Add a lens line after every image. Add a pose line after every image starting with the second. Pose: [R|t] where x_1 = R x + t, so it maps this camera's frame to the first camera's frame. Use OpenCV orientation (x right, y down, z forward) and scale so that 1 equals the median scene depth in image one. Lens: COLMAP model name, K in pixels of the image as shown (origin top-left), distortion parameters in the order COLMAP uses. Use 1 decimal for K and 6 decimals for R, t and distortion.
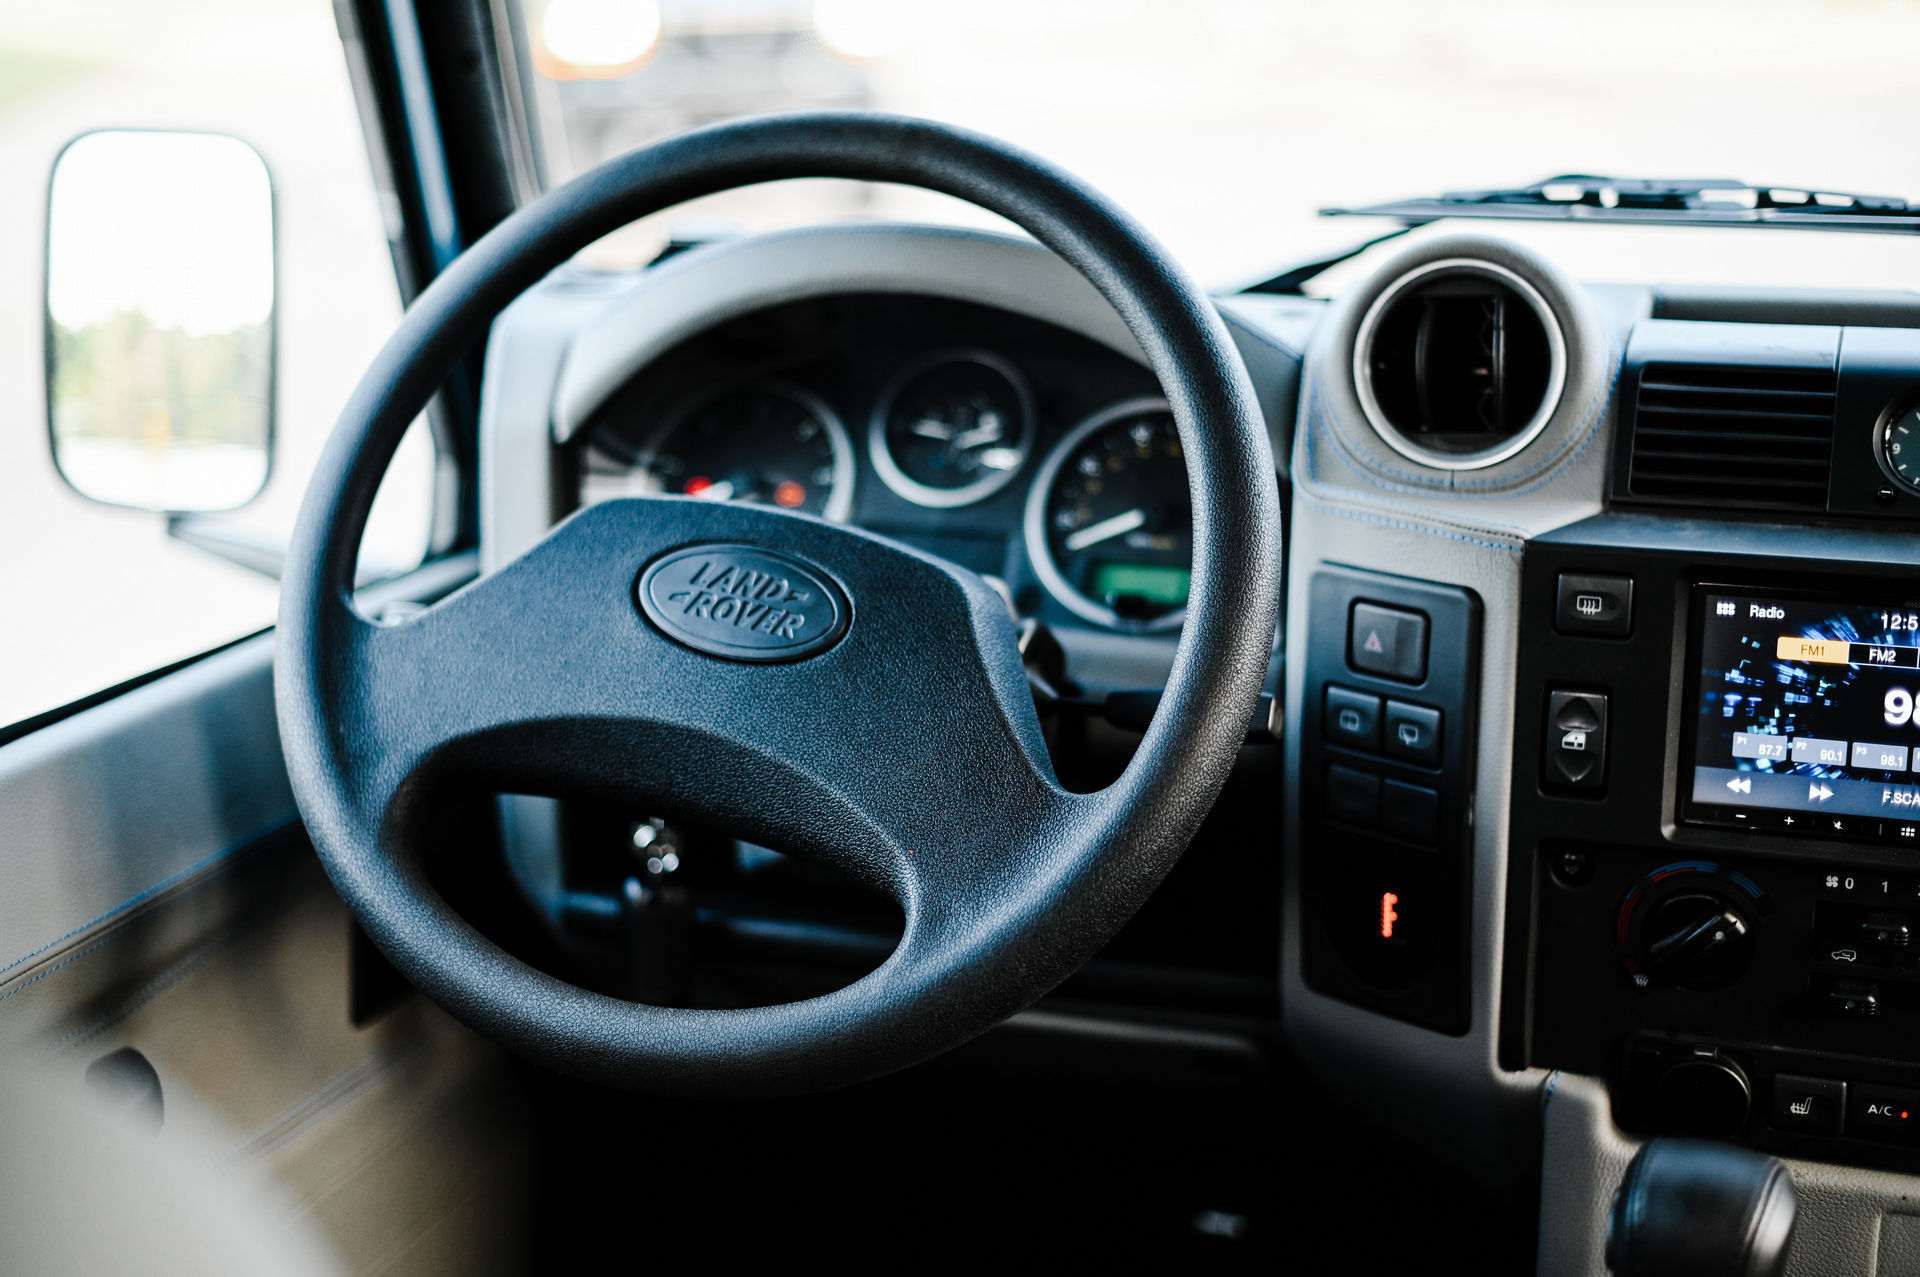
lens RADIAL K [[2990.2, 0, 963.4], [0, 2990.2, 669.4], [0, 0, 1]] dist [-0.011069, 0.026824]
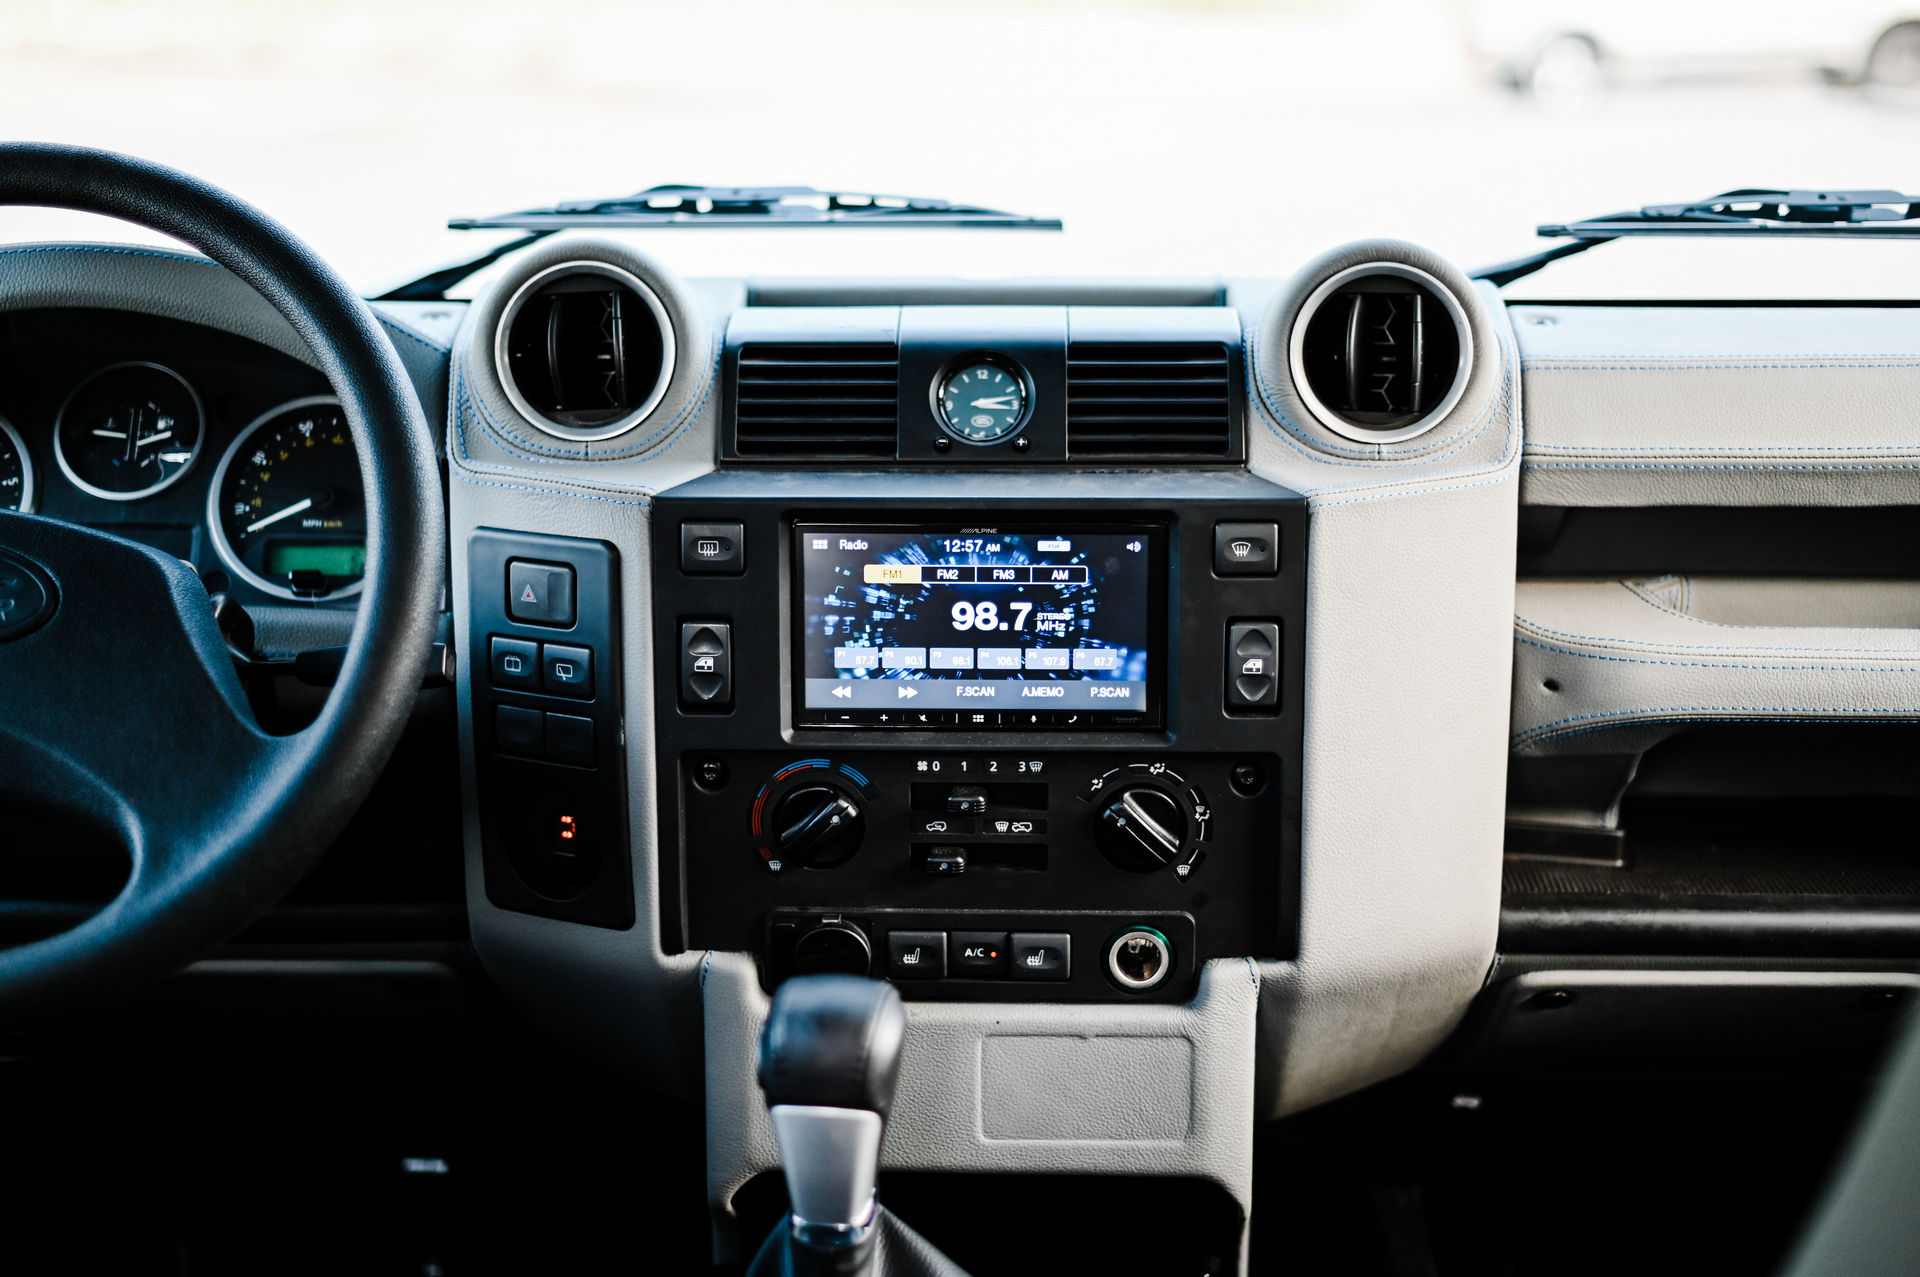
lens RADIAL K [[2990.2, 0, 963.4], [0, 2990.2, 669.4], [0, 0, 1]] dist [-0.011069, 0.026824]
pose [[0.957949, -0.067571, 0.278870, -0.026139], [0.069035, 0.997604, 0.004580, 0.026599], [-0.278511, 0.014864, 0.960318, -0.157103]]
